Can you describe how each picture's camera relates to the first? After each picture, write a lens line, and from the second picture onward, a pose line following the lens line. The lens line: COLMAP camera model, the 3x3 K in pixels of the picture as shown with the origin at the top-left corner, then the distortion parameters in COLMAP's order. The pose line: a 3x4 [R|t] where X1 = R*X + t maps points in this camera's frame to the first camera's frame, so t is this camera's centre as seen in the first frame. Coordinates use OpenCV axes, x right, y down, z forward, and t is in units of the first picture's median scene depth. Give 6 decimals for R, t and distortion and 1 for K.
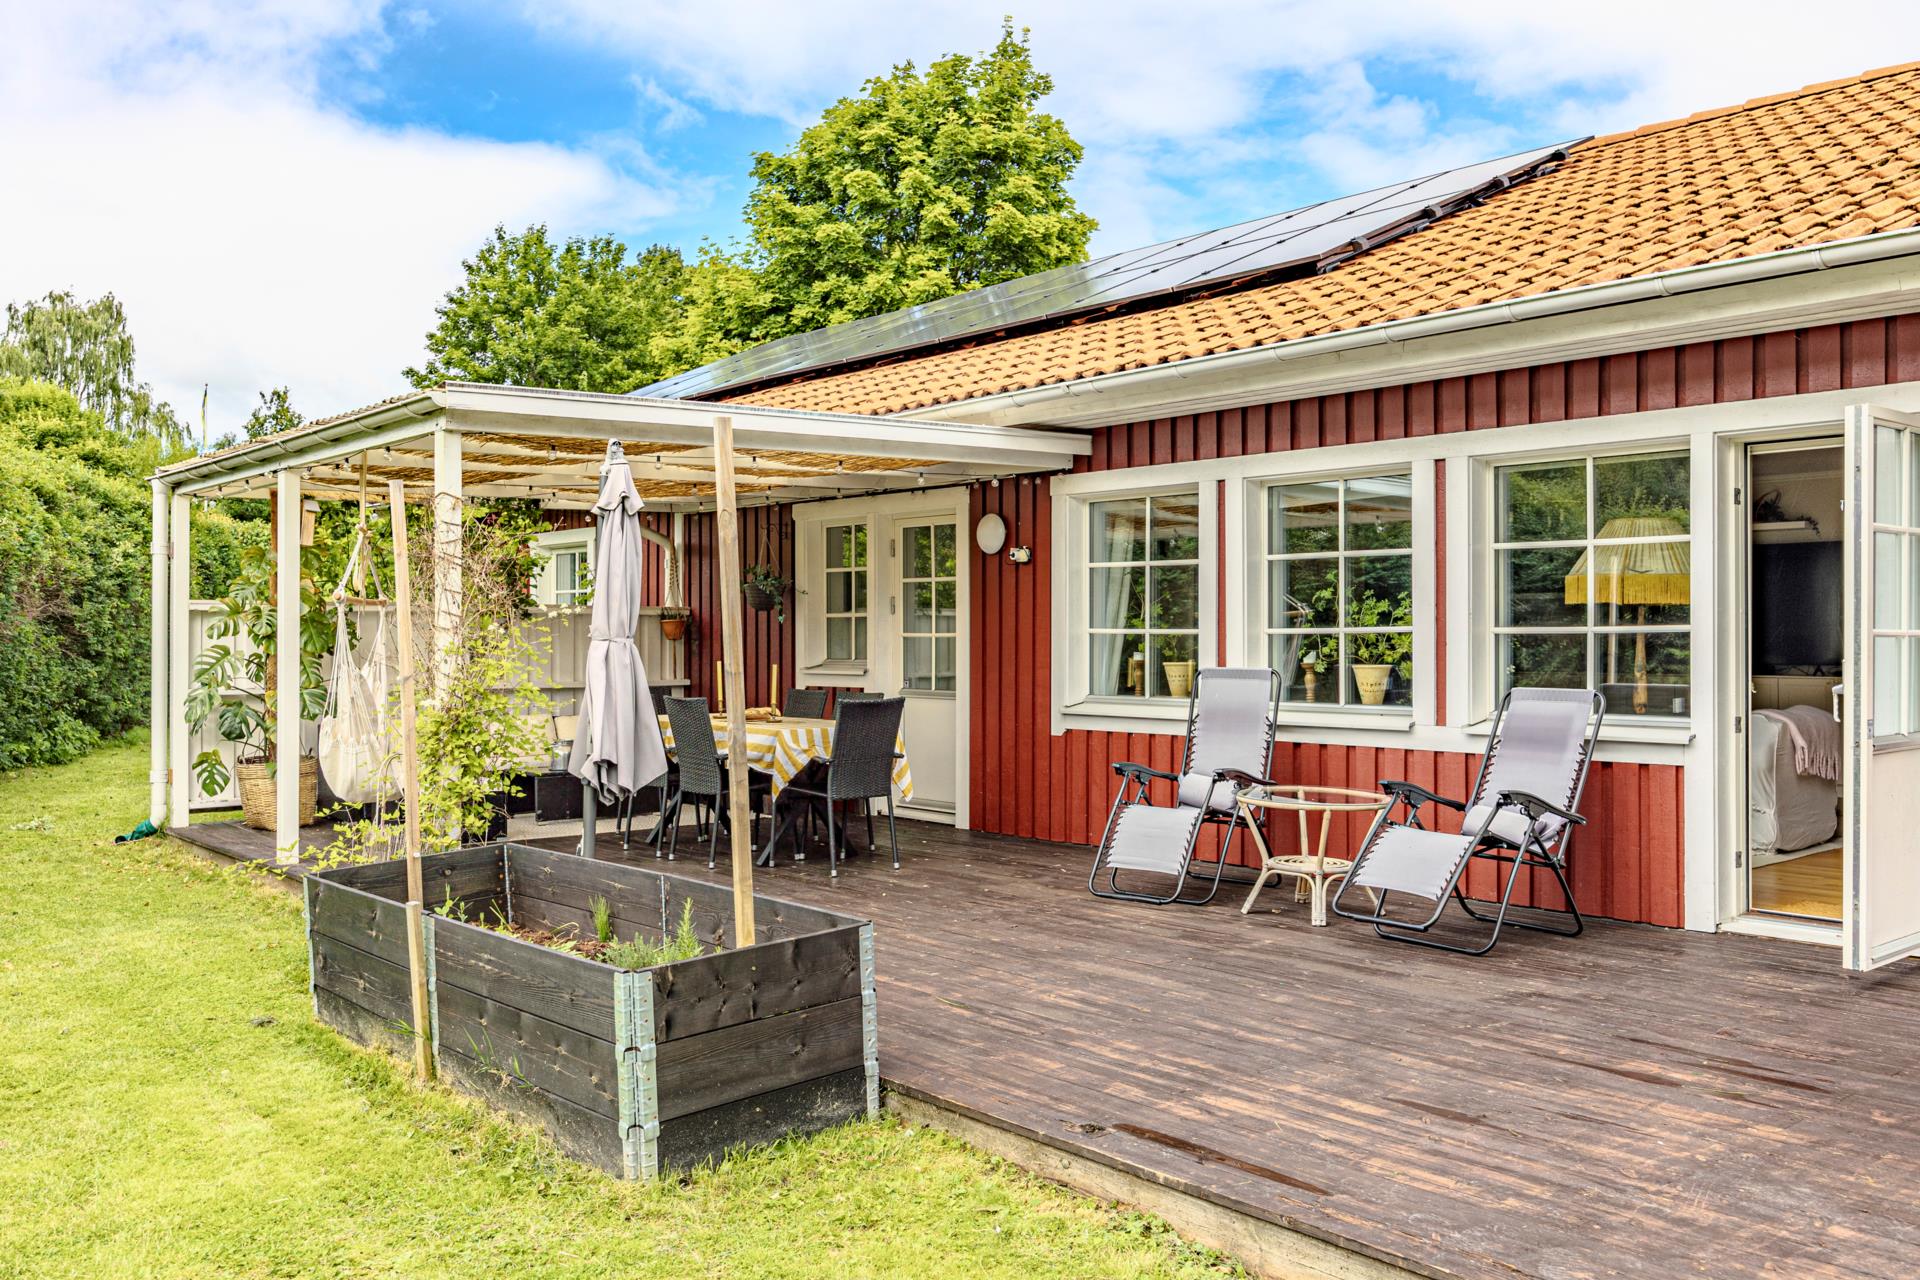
lens RADIAL K [[1500.5, 0, 950.5], [0, 1500.5, 637.3], [0, 0, 1]] dist [-0.014356, -0.009943]
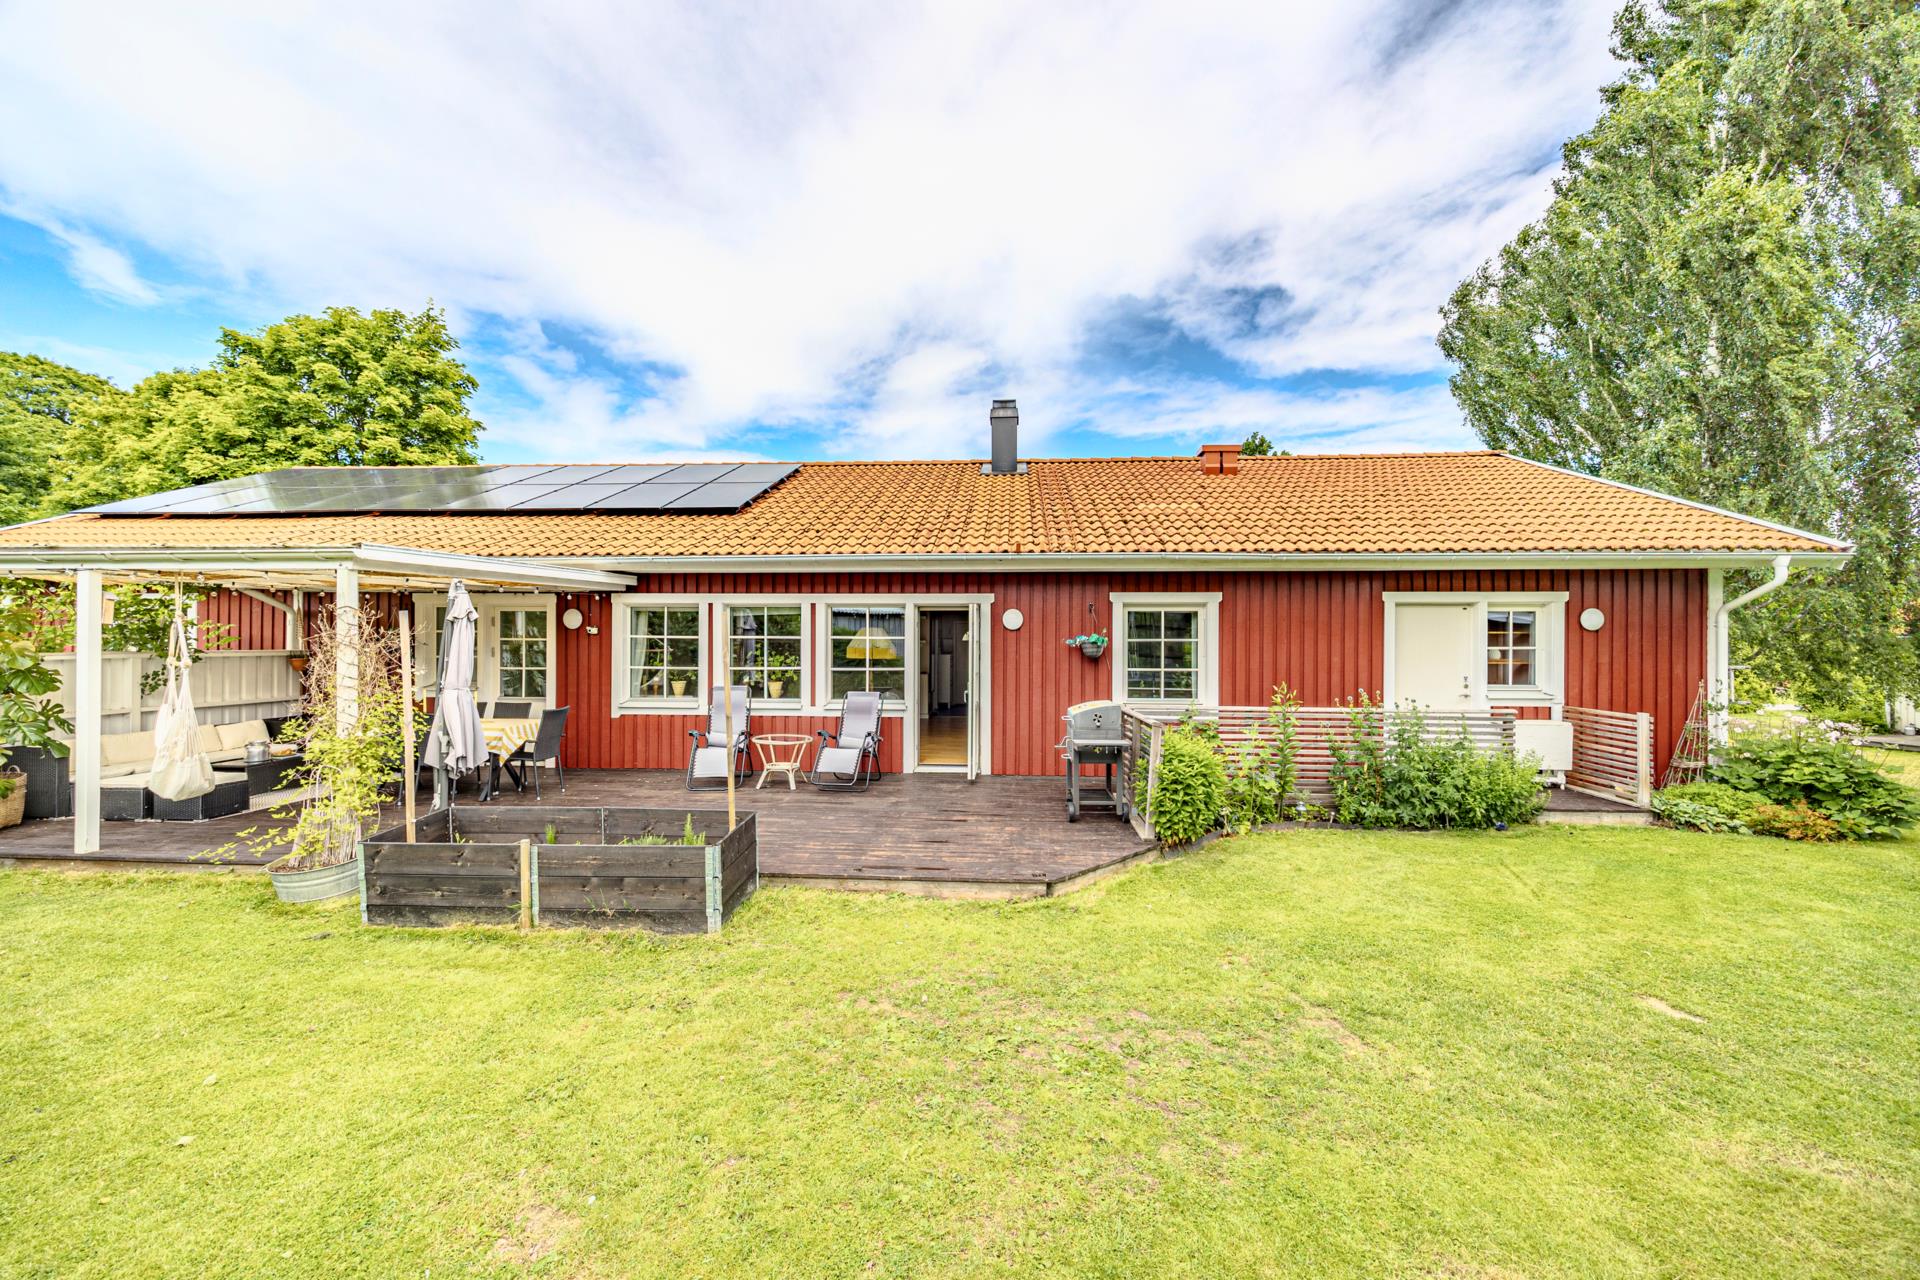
lens RADIAL K [[743.9, 0, 922.0], [0, 743.9, 628.0], [0, 0, 1]] dist [0.007545, -0.000060]
pose [[0.720722, 0.006949, 0.693189, -0.294541], [-0.002983, 0.999972, -0.006924, -0.046299], [-0.693218, 0.002923, 0.720722, -0.043277]]
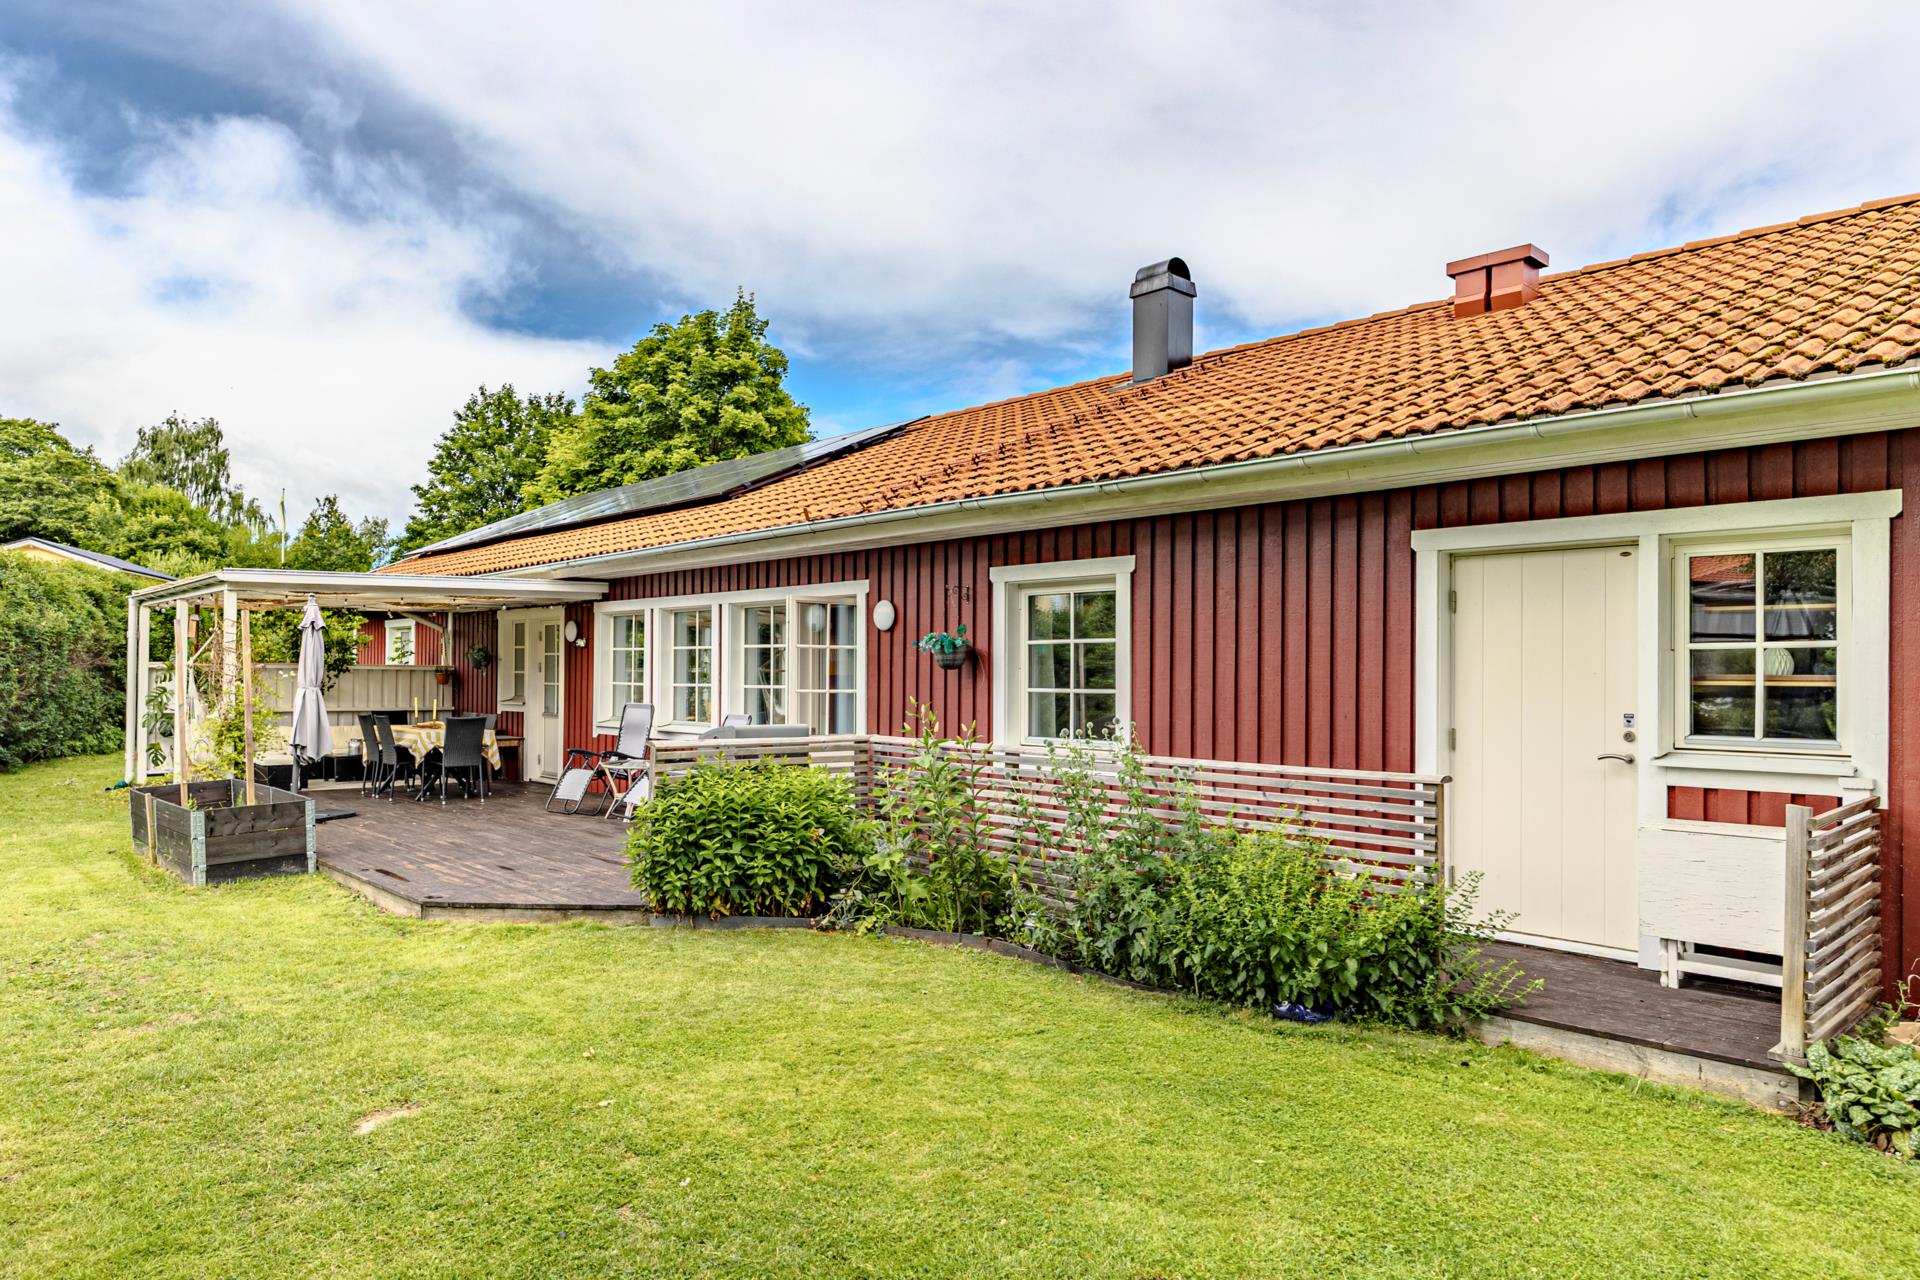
lens RADIAL K [[1164.4, 0, 891.0], [0, 1164.4, 666.5], [0, 0, 1]] dist [-0.004059, 0.006653]
pose [[0.999958, 0.009074, -0.001298, 0.387121], [-0.009084, 0.999924, -0.008349, -0.014376], [0.001222, 0.008360, 0.999964, -0.418787]]
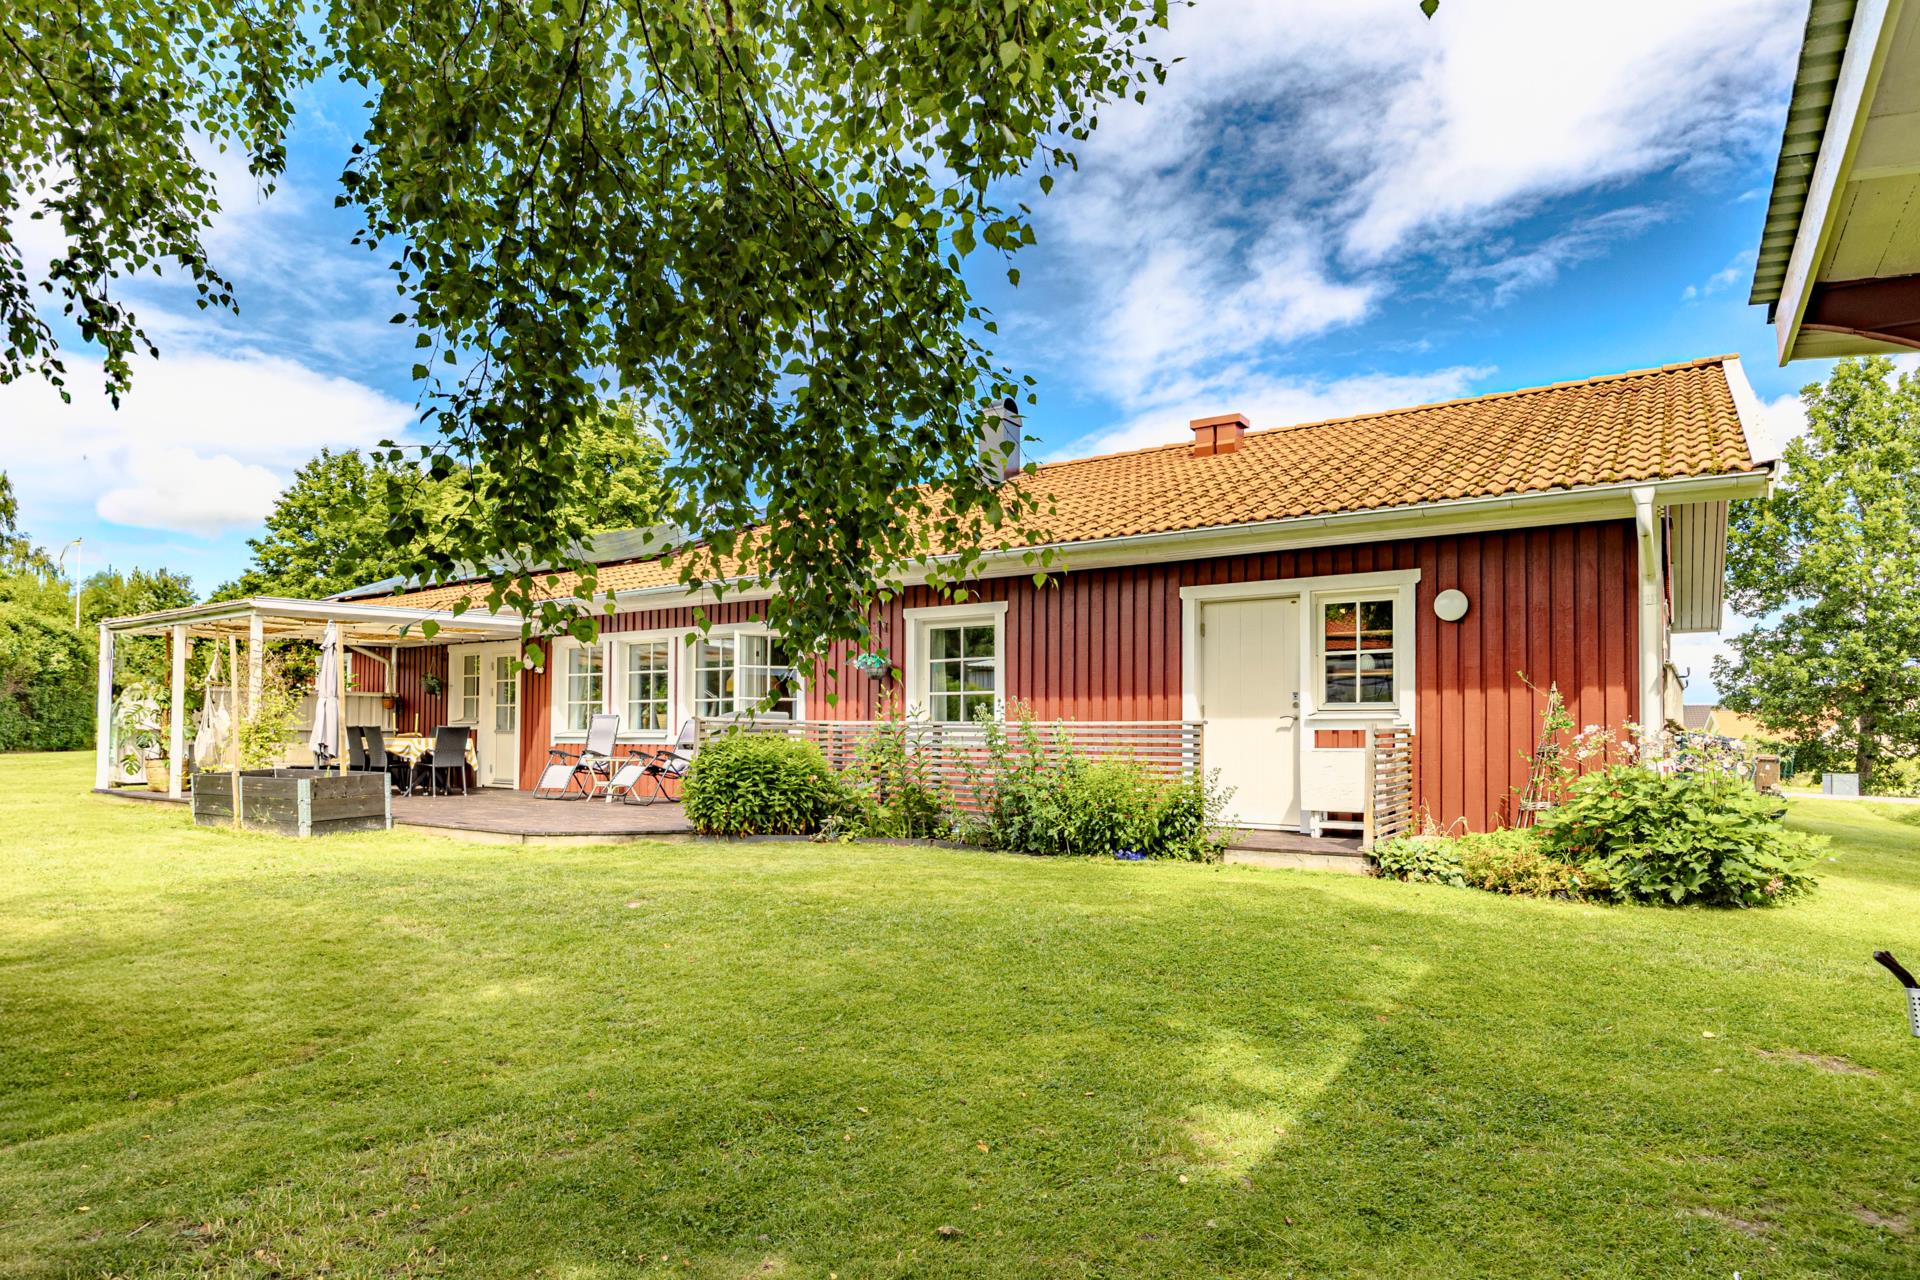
lens RADIAL K [[1036.3, 0, 962.7], [0, 1036.3, 718.5], [0, 0, 1]] dist [0.007049, -0.003814]
pose [[0.968221, 0.010851, 0.249861, 0.246709], [-0.006244, 0.999796, -0.019227, 0.041468], [-0.250019, 0.017056, 0.968091, -0.641773]]
